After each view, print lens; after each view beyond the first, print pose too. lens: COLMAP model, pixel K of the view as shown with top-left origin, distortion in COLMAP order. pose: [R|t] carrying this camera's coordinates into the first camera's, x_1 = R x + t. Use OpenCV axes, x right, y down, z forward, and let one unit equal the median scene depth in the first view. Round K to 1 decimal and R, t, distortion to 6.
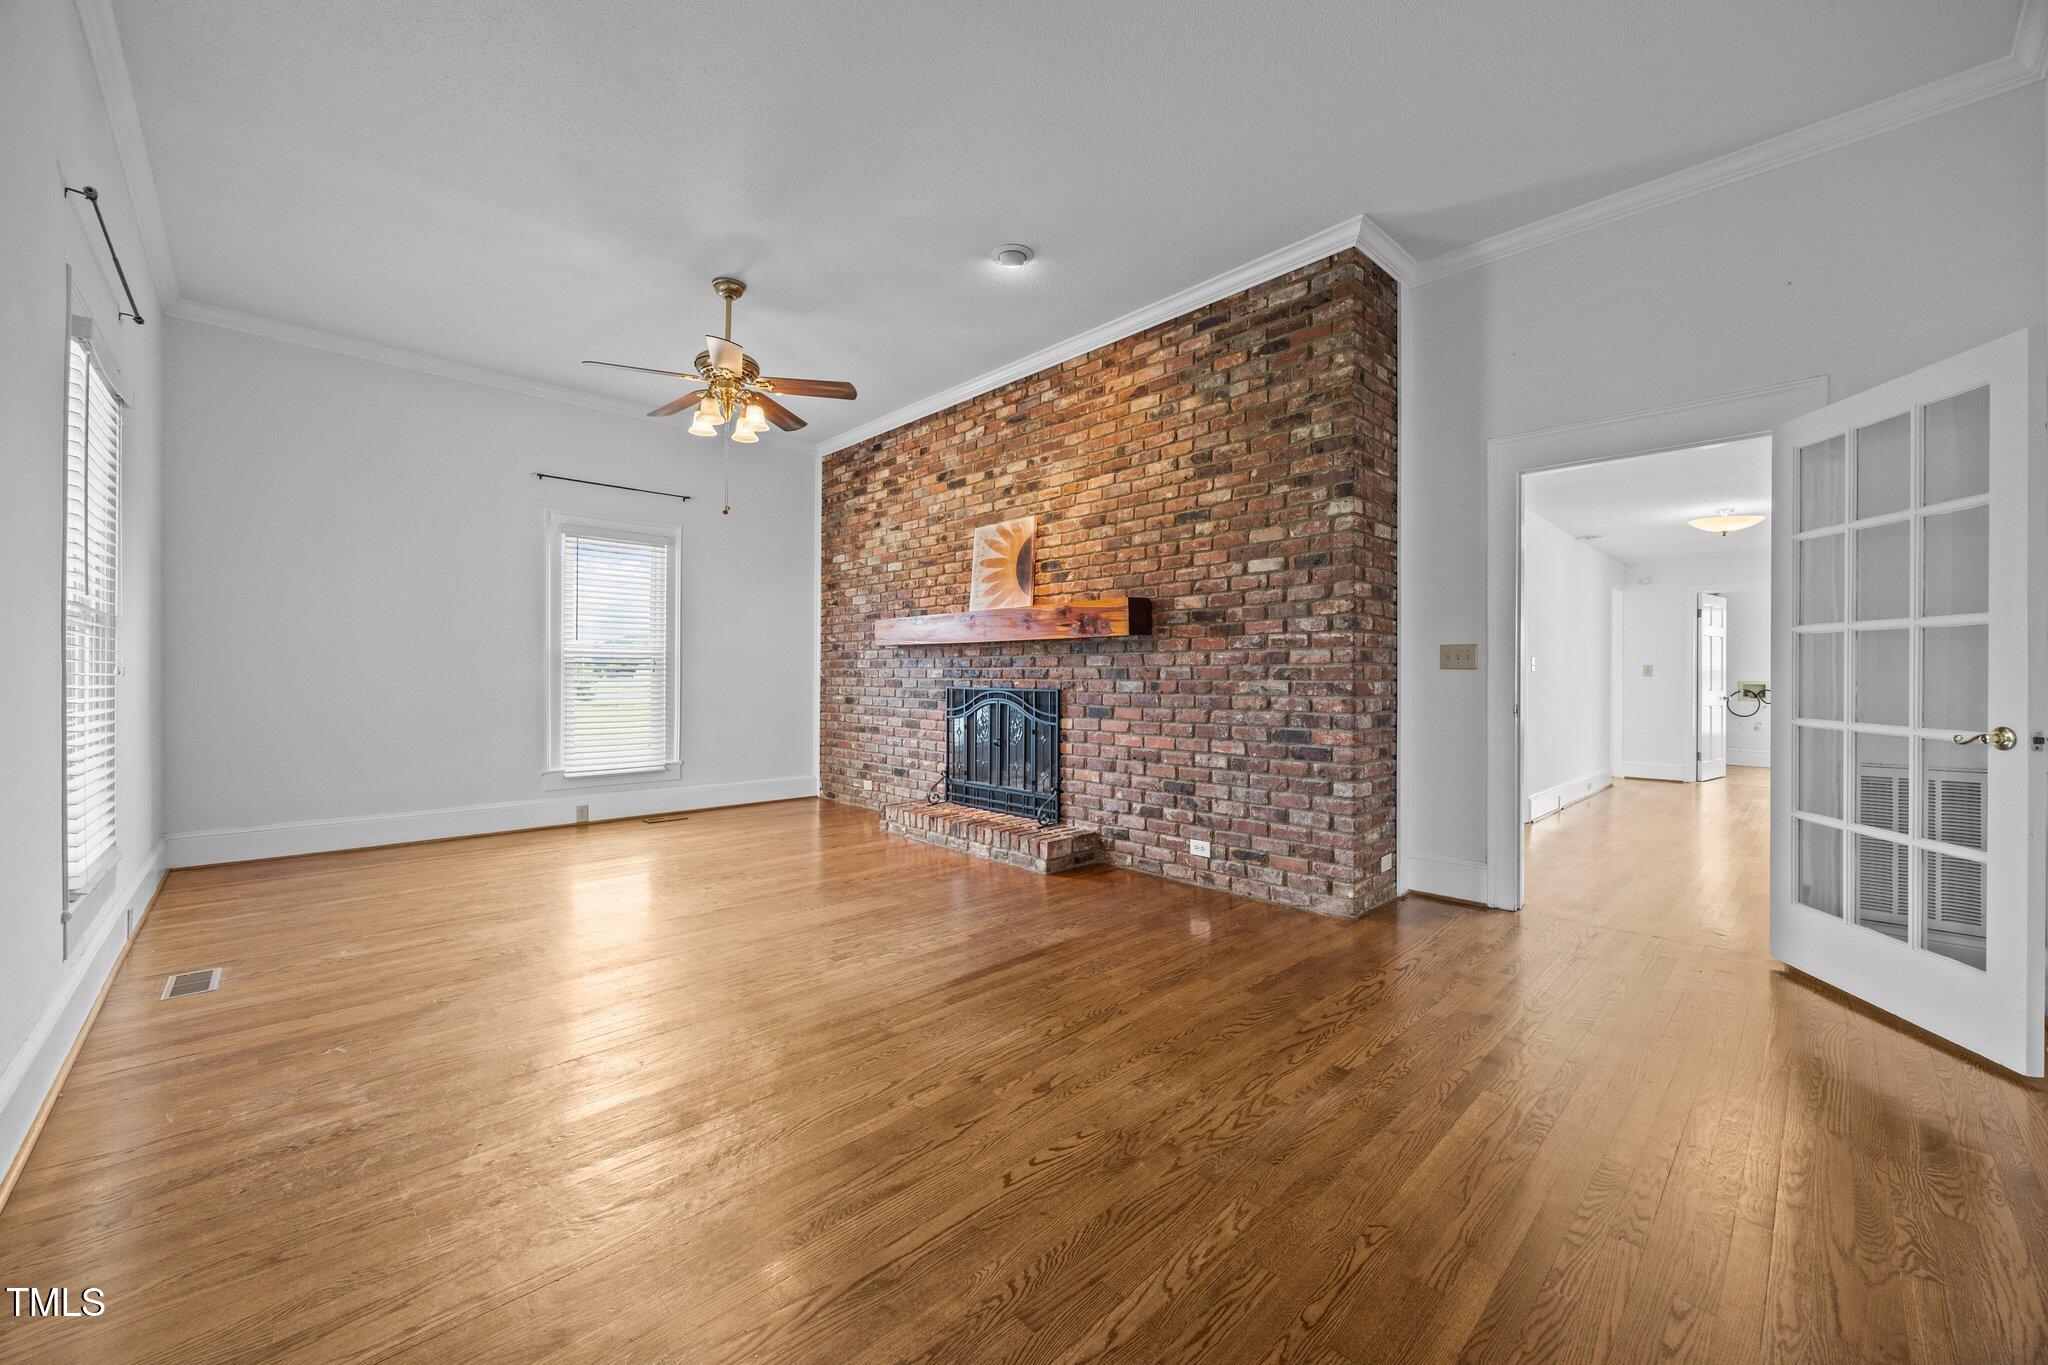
lens RADIAL K [[783.9, 0, 1032.6], [0, 783.9, 674.7], [0, 0, 1]] dist [-0.002582, 0.000080]
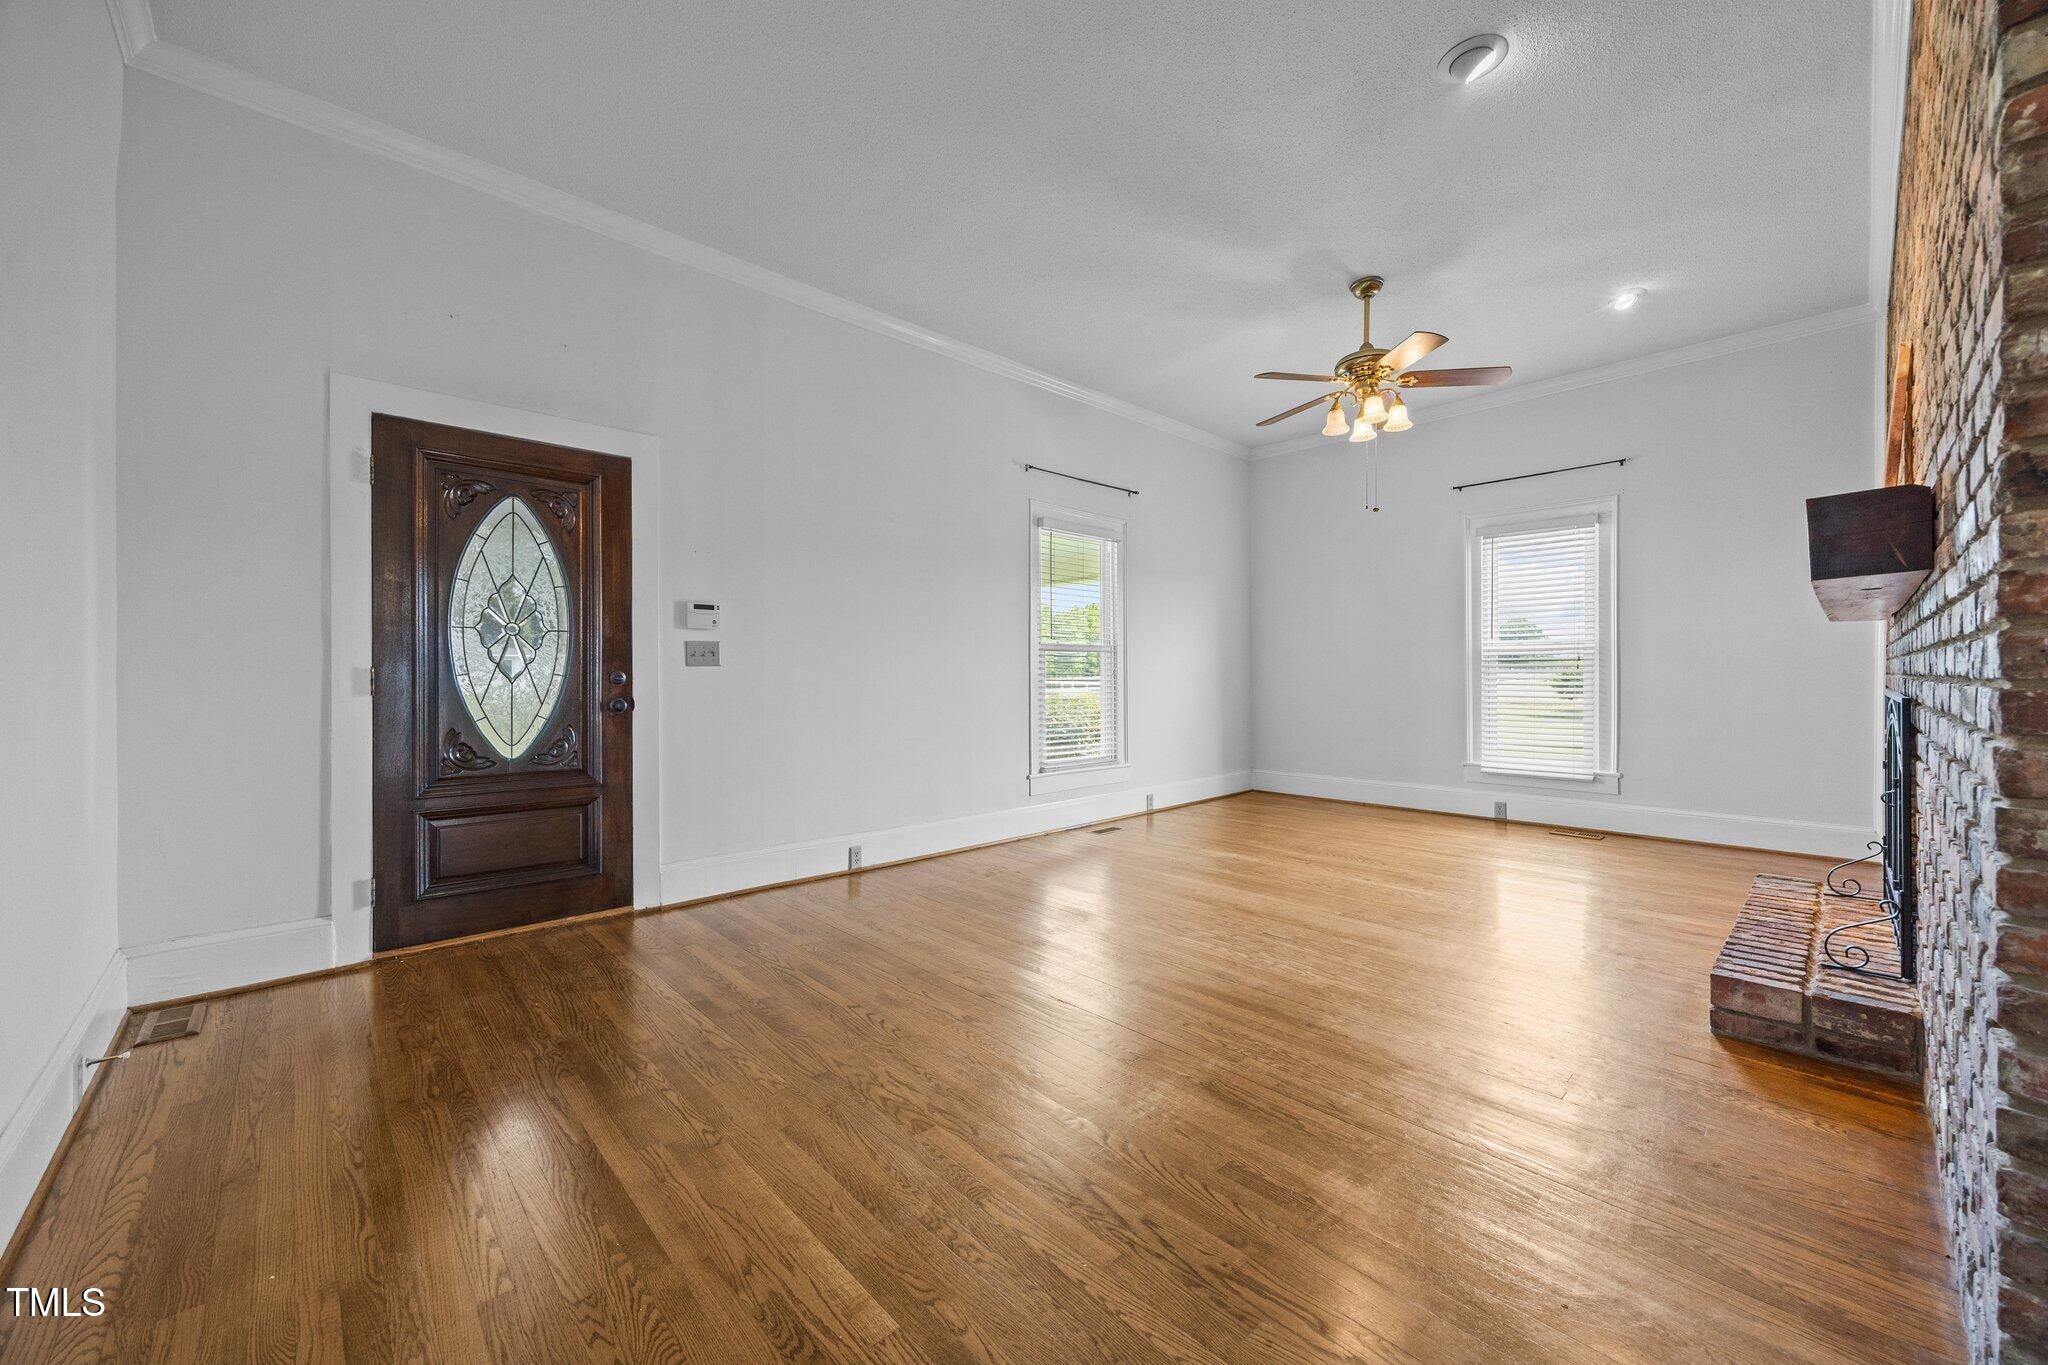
lens RADIAL K [[783.9, 0, 1032.6], [0, 783.9, 674.7], [0, 0, 1]] dist [-0.002582, 0.000080]
pose [[-0.017547, -0.002577, -0.999843, 0.518232], [0.004291, 0.999987, -0.002653, 0.003377], [0.999837, -0.004337, -0.017536, 0.481829]]
